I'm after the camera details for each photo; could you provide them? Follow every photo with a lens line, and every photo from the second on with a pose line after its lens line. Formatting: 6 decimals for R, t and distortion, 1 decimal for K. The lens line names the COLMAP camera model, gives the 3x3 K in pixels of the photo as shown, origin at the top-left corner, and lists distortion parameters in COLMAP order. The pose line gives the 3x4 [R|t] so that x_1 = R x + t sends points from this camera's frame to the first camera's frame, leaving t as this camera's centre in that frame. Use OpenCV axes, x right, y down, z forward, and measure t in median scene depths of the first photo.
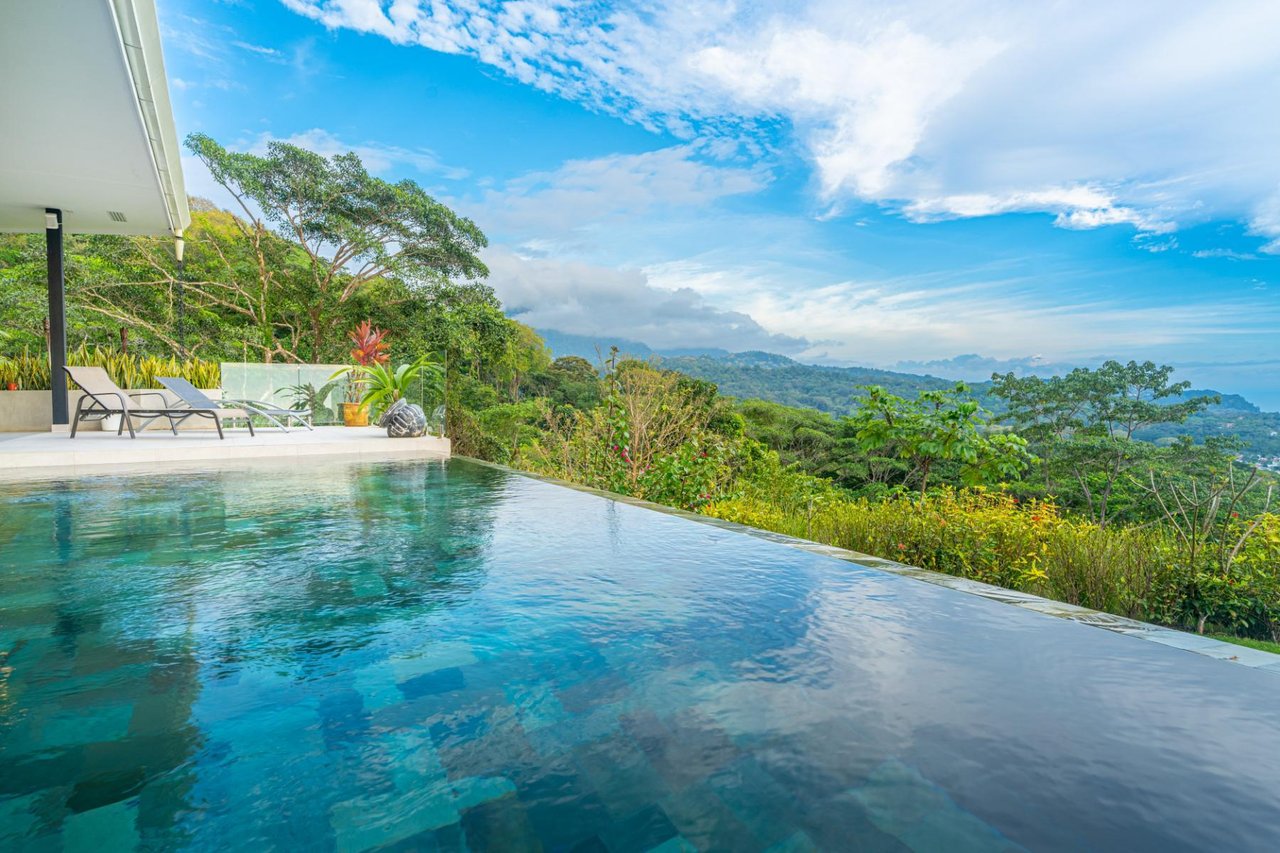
lens RADIAL K [[705.5, 0, 652.4], [0, 705.5, 386.2], [0, 0, 1]] dist [-0.001675, 0.000287]
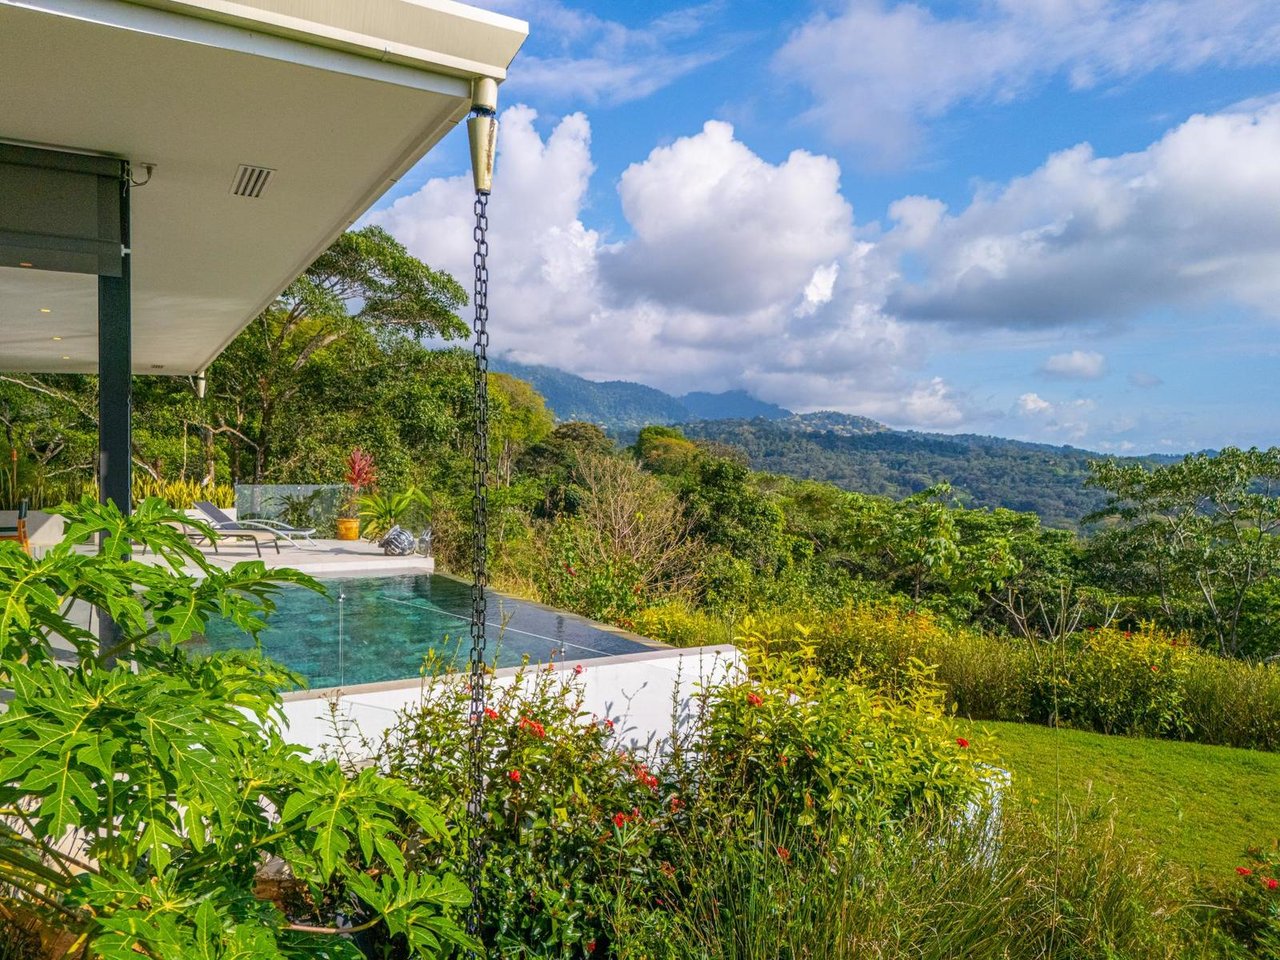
lens RADIAL K [[942.6, 0, 643.7], [0, 942.6, 465.9], [0, 0, 1]] dist [0.062942, -0.042229]
pose [[0.998854, 0.006412, -0.047439, 0.028436], [-0.006008, 0.999944, 0.008667, -0.017714], [0.047492, -0.008372, 0.998837, -0.113095]]
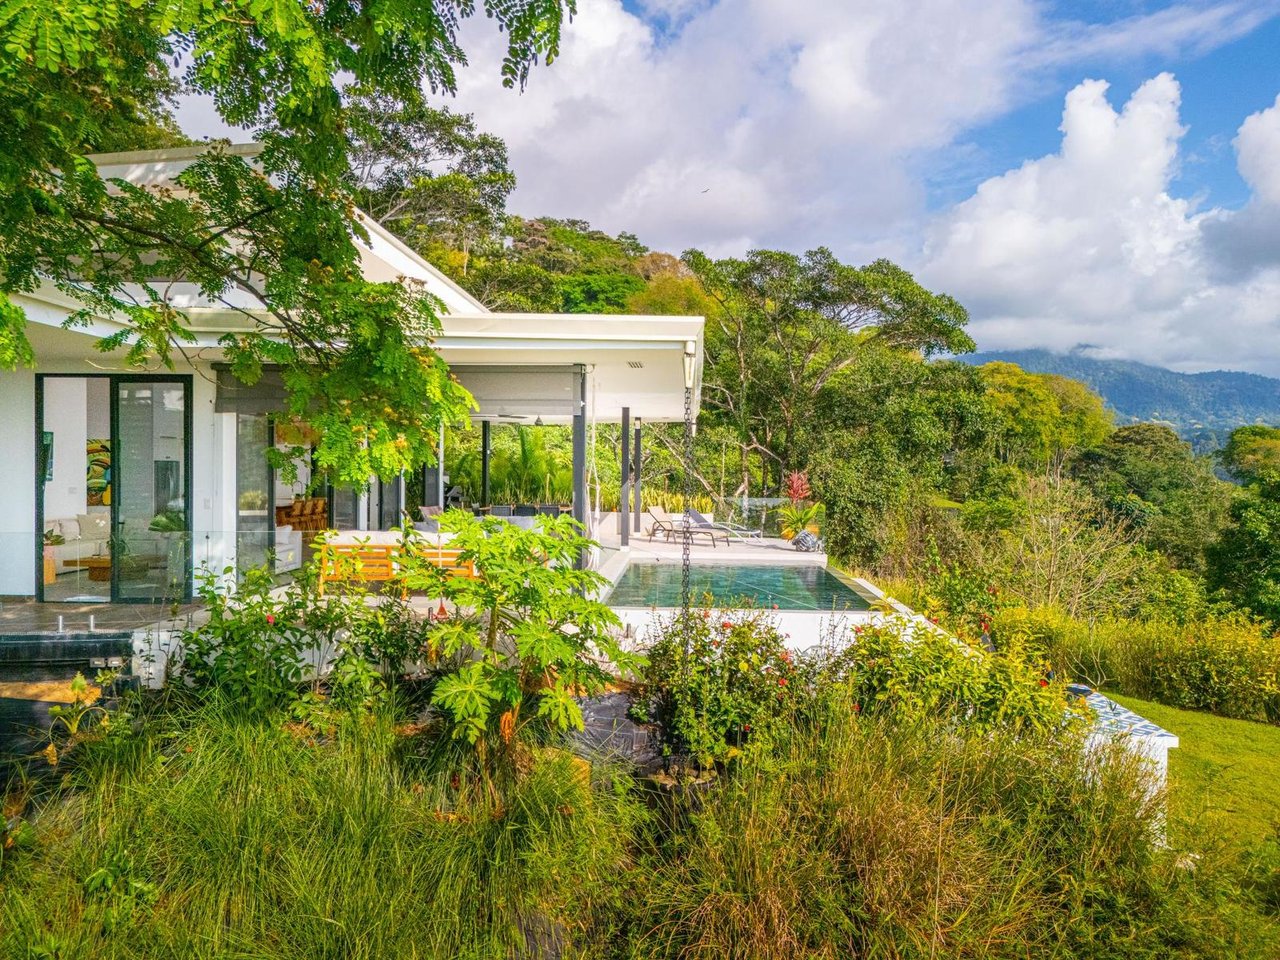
lens RADIAL K [[942.6, 0, 643.7], [0, 942.6, 465.9], [0, 0, 1]] dist [0.062942, -0.042229]
pose [[0.817733, 0.003944, -0.575584, 0.112139], [-0.001435, 0.999987, 0.004813, -0.025317], [0.575596, -0.003110, 0.817729, -0.192636]]
